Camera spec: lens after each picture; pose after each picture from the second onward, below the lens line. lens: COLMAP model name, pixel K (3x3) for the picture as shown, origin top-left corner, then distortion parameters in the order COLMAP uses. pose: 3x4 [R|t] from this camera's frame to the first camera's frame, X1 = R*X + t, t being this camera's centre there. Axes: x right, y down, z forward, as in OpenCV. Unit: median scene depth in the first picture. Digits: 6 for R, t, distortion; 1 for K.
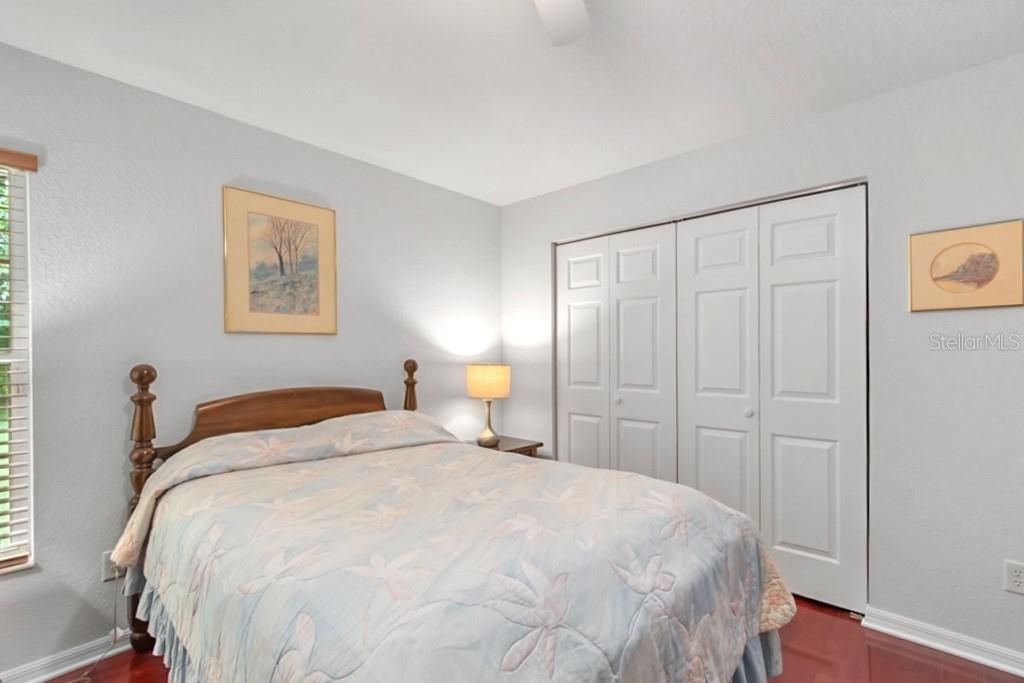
lens RADIAL K [[466.5, 0, 515.9], [0, 466.5, 351.8], [0, 0, 1]] dist [-0.000464, -0.000049]
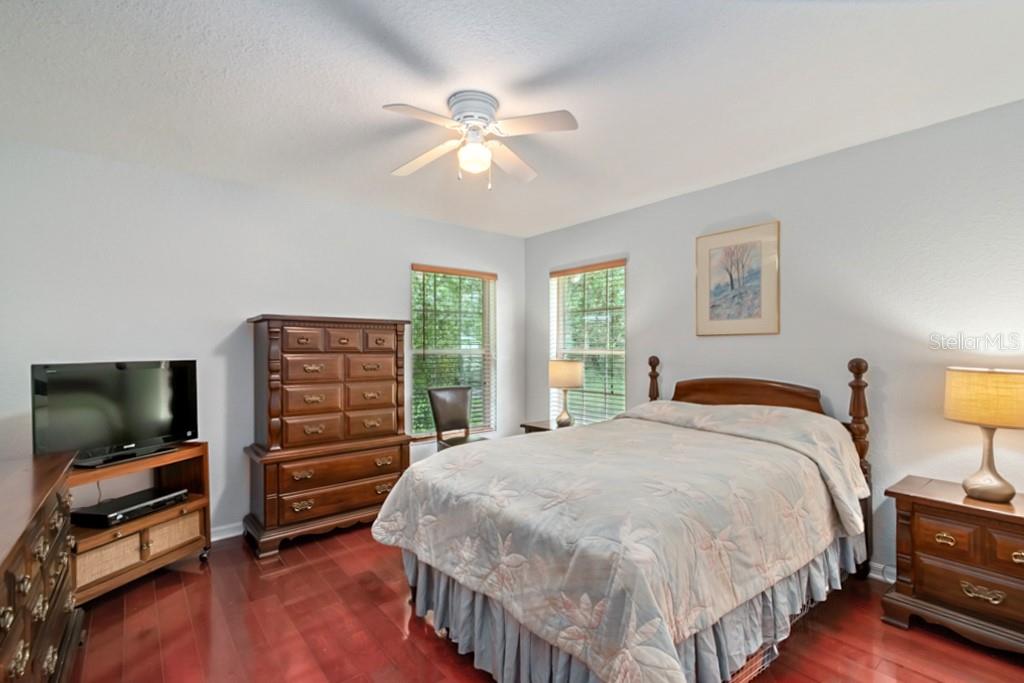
lens RADIAL K [[466.5, 0, 515.4], [0, 466.5, 342.7], [0, 0, 1]] dist [-0.000464, -0.000049]
pose [[-0.156593, 0.000370, -0.987663, 0.871433], [0.007220, 0.999974, -0.000770, -0.020802], [0.987637, -0.007252, -0.156592, 0.605995]]
